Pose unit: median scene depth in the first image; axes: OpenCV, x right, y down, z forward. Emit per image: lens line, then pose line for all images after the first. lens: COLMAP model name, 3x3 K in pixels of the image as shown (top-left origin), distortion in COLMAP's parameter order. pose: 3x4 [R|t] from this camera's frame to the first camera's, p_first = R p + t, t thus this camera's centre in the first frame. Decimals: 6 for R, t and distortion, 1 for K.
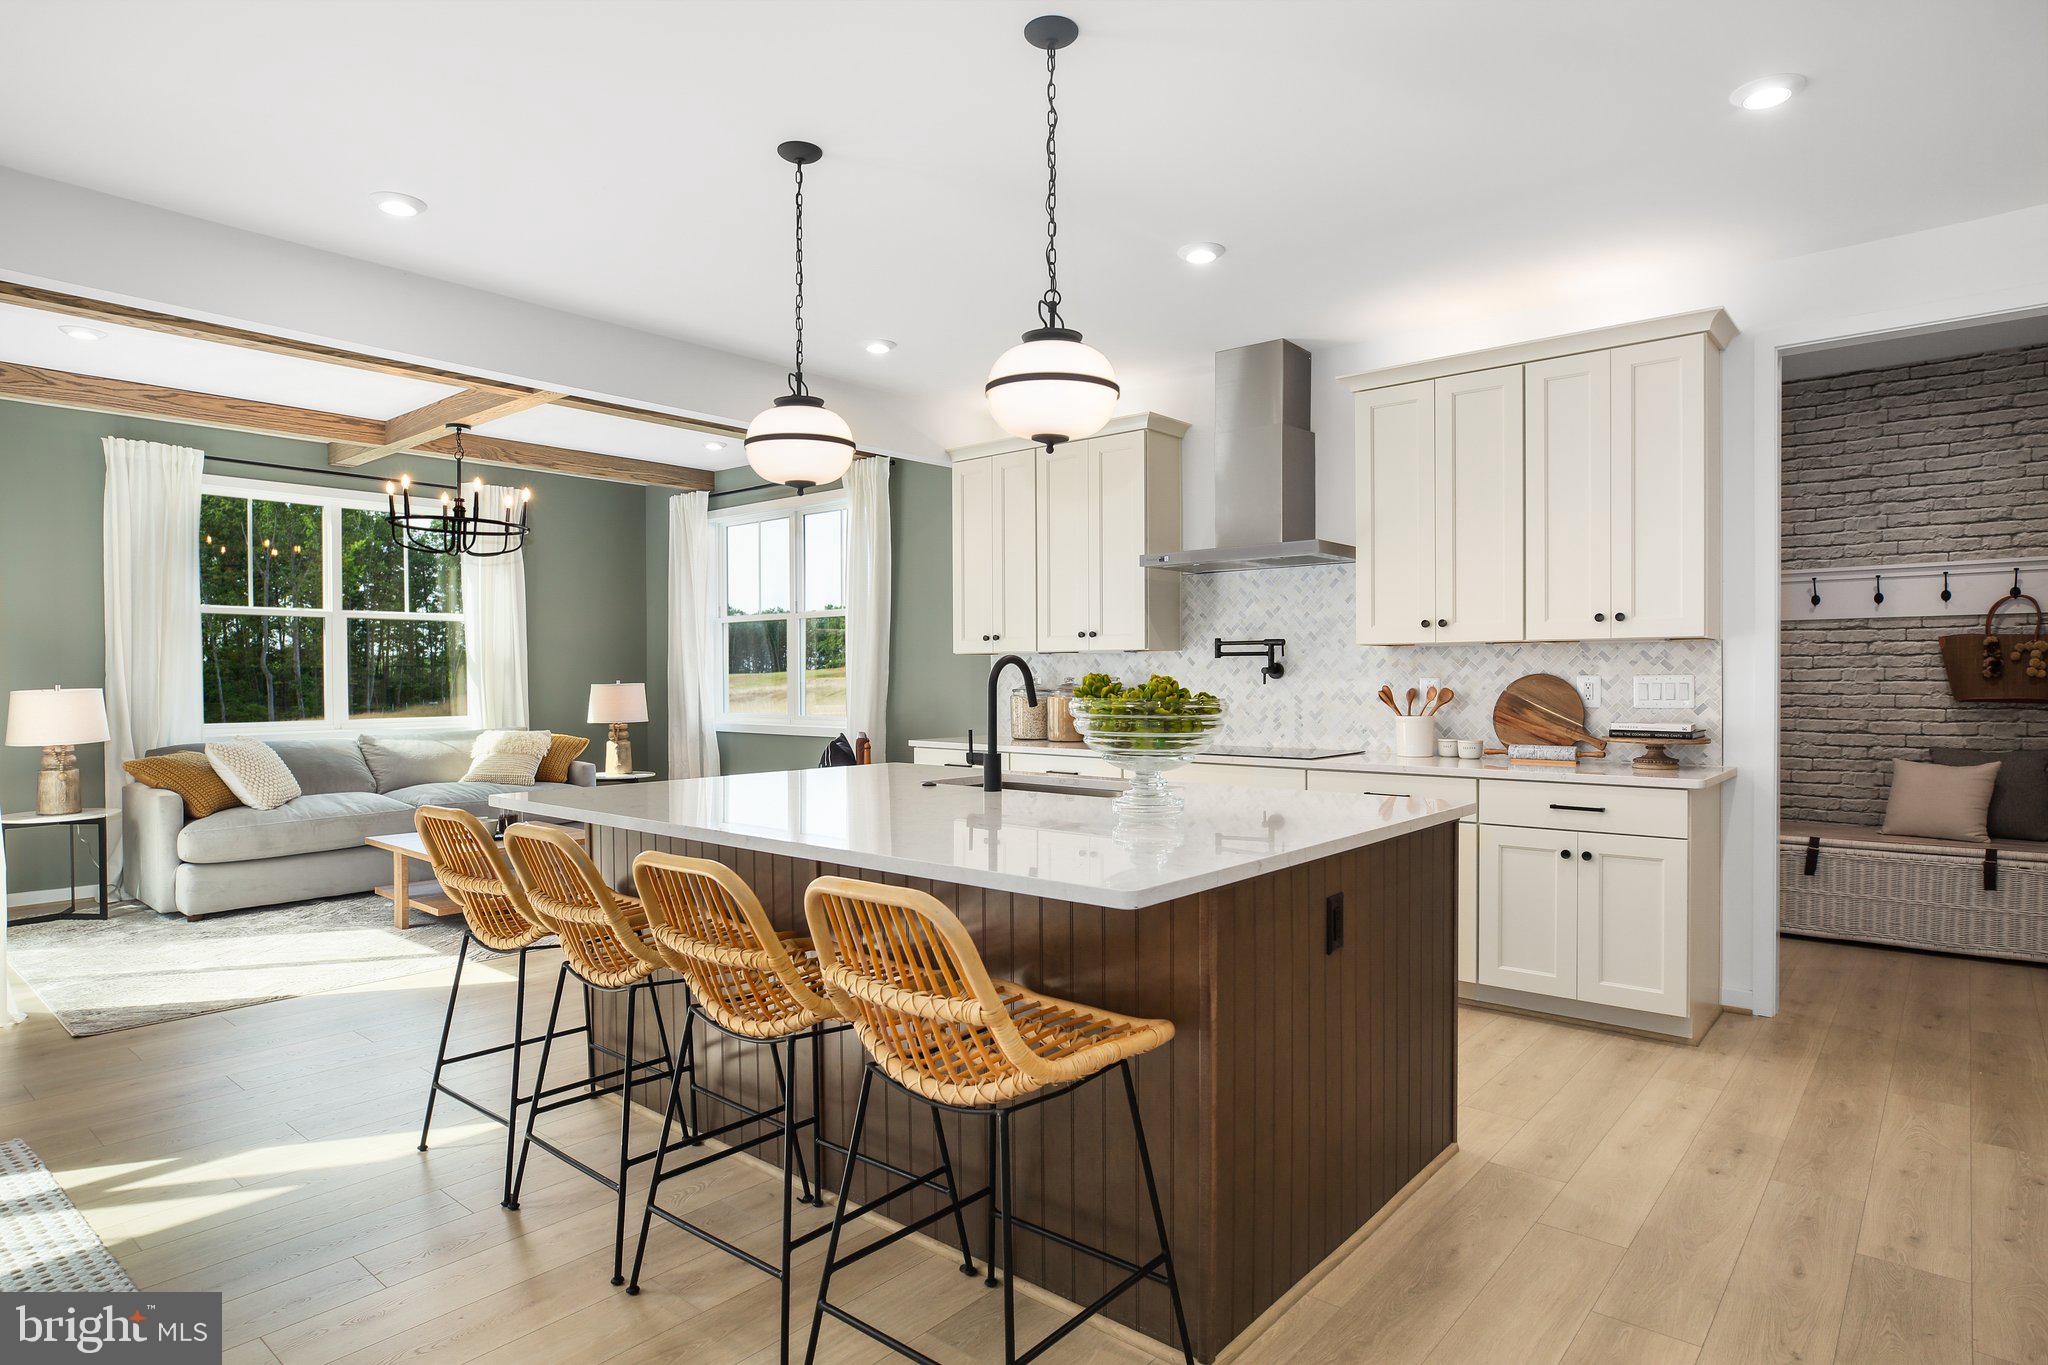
lens RADIAL K [[1146.2, 0, 1012.4], [0, 1146.2, 681.7], [0, 0, 1]] dist [-0.012798, 0.005365]
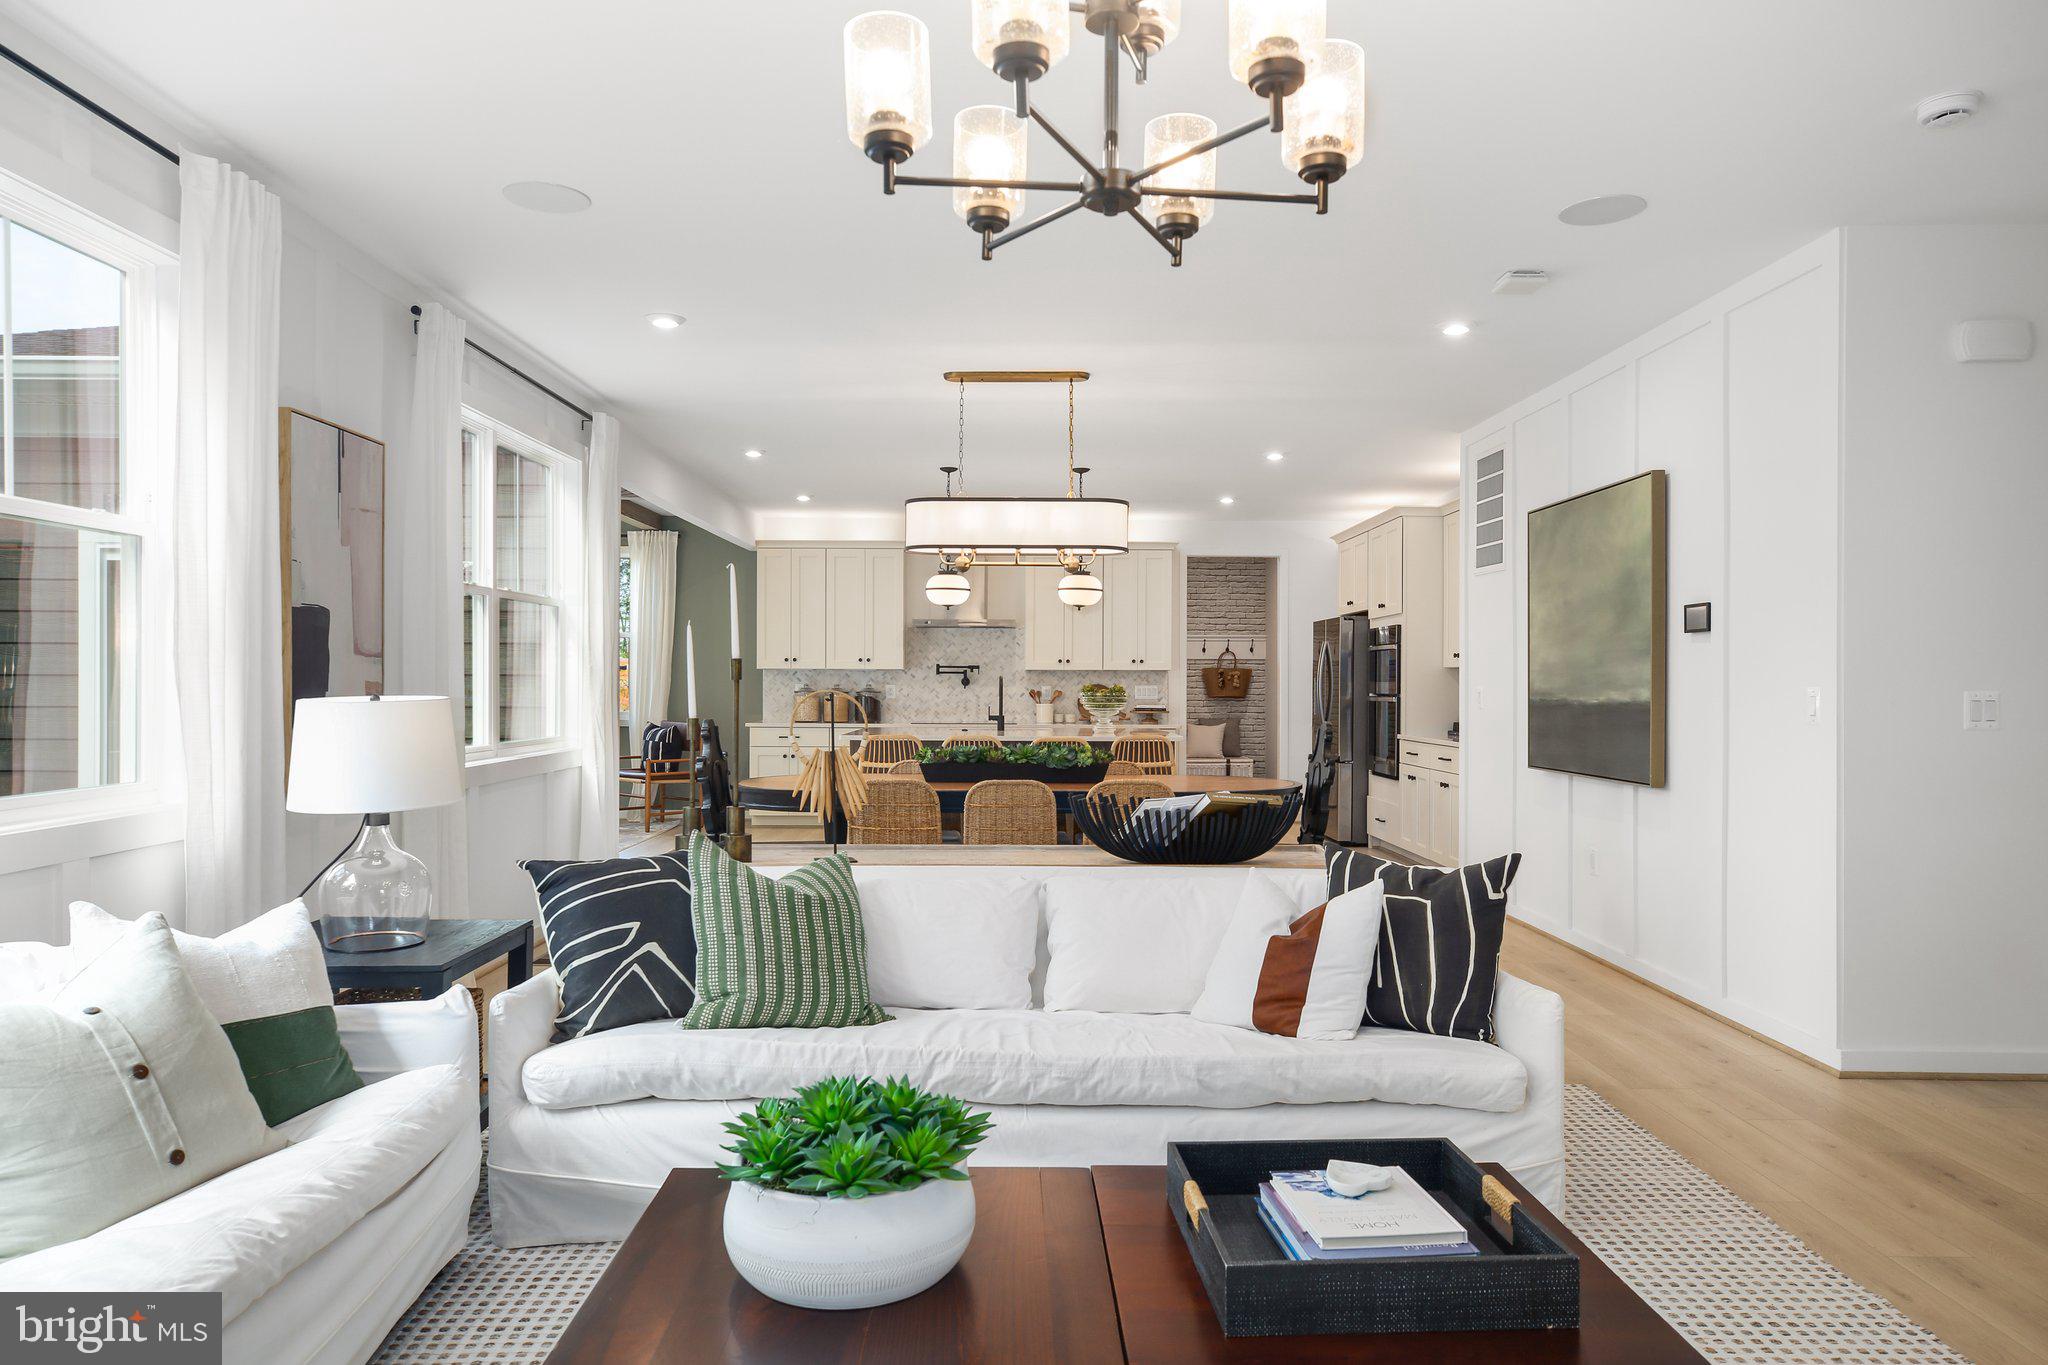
lens RADIAL K [[1315.9, 0, 1040.9], [0, 1315.9, 682.5], [0, 0, 1]] dist [0.003965, 0.000023]
pose [[0.753997, 0.007412, 0.656836, -1.166164], [-0.003777, 0.999969, -0.006948, 0.006627], [-0.656867, 0.002758, 0.754001, -0.764193]]
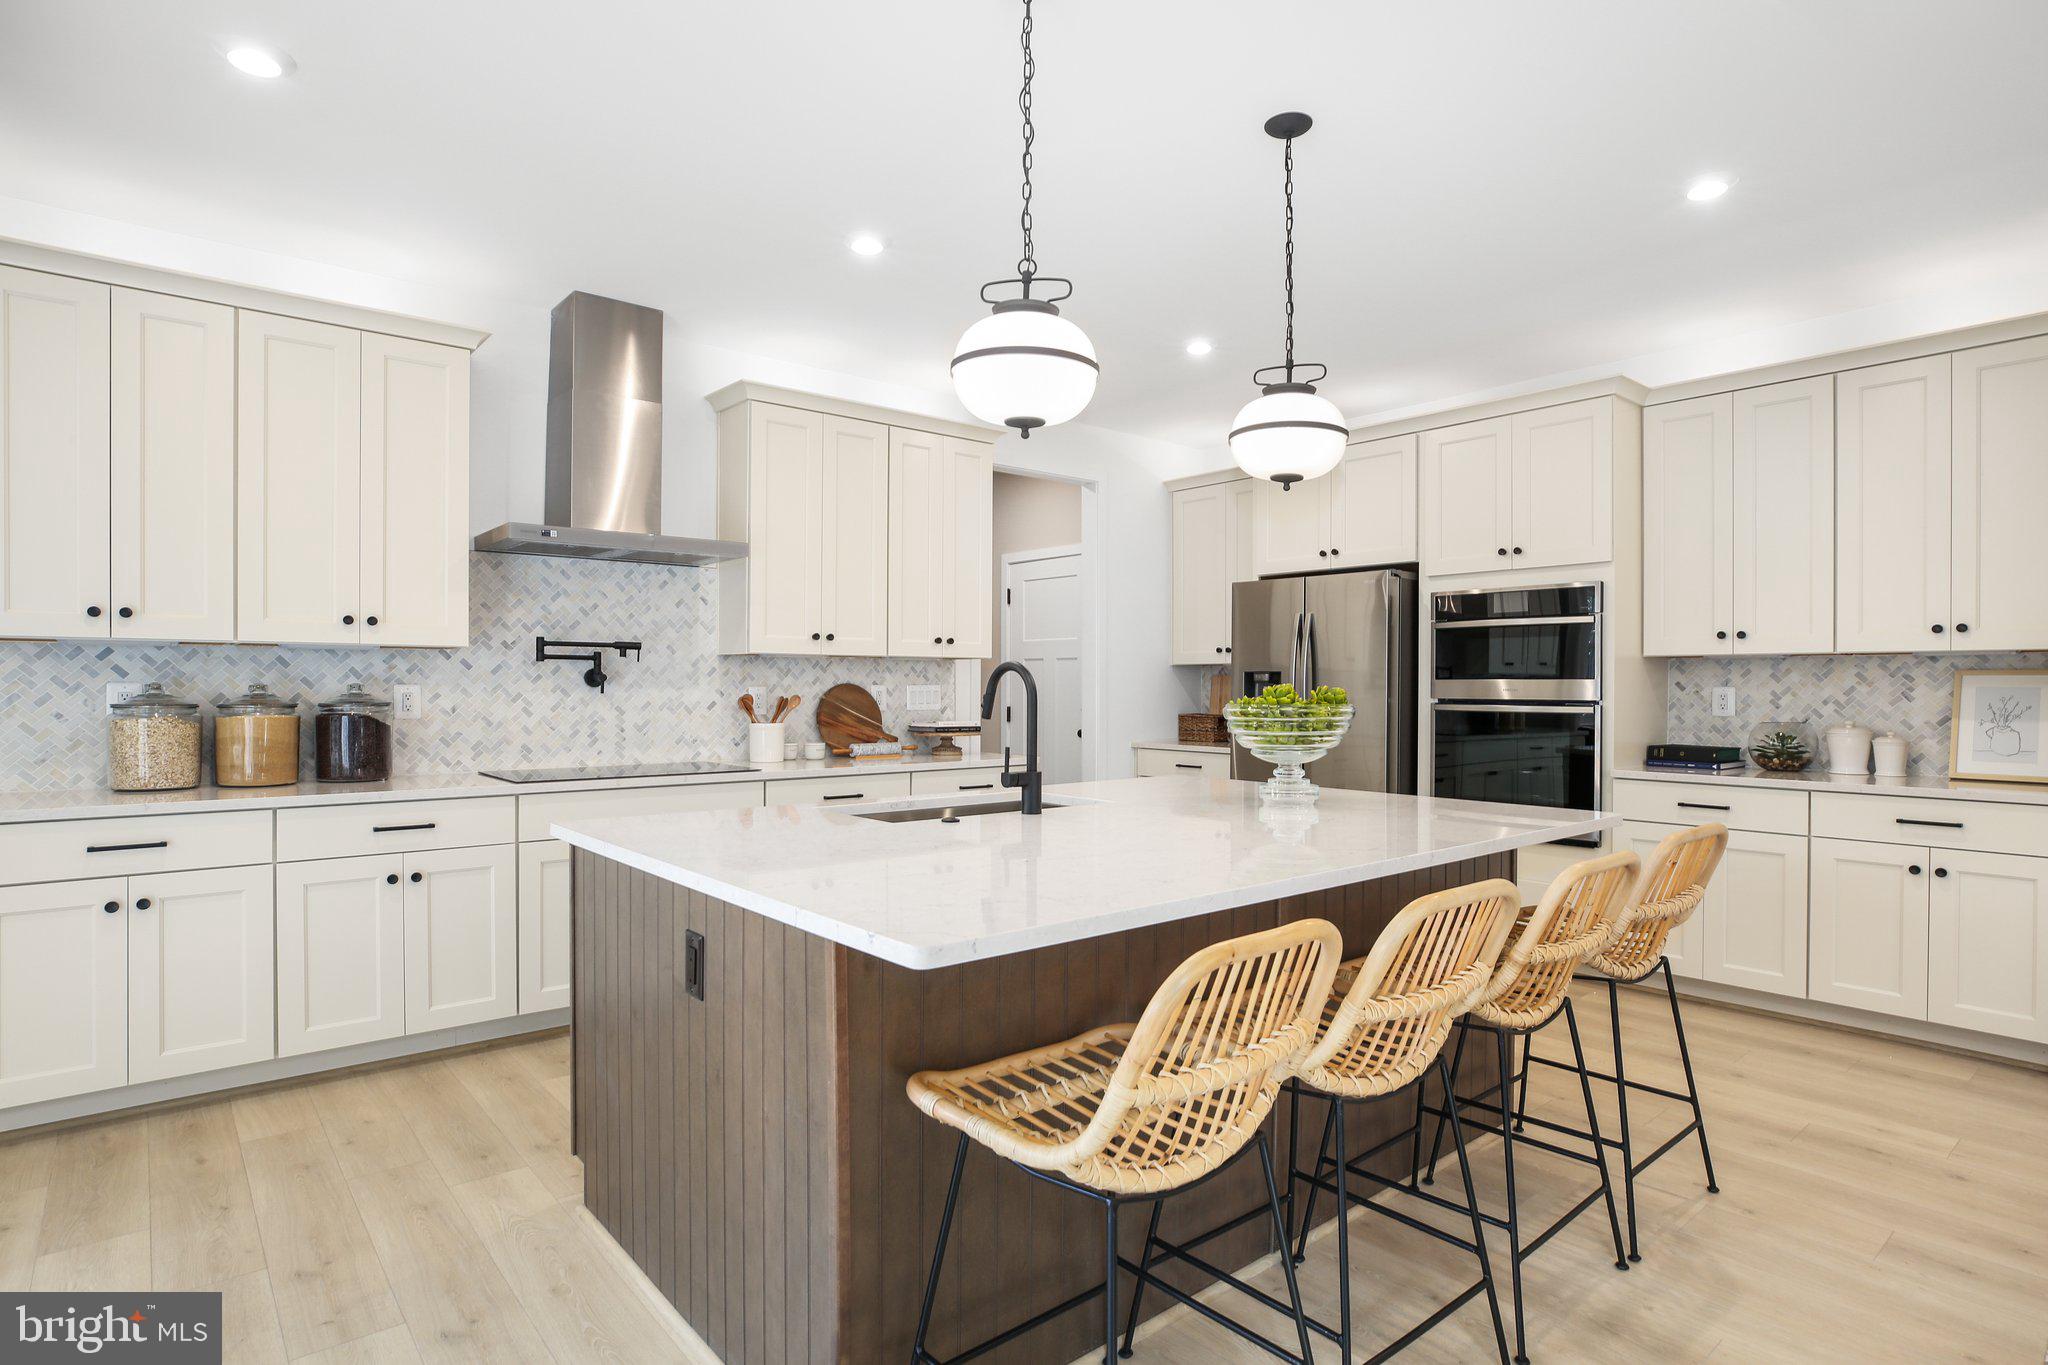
lens RADIAL K [[1064.8, 0, 1020.5], [0, 1064.8, 689.3], [0, 0, 1]] dist [0.000090, -0.000301]
pose [[0.169430, 0.000791, 0.985542, -0.535716], [0.002071, 0.999997, -0.001158, 0.000702], [-0.985540, 0.002237, 0.169428, 0.574266]]
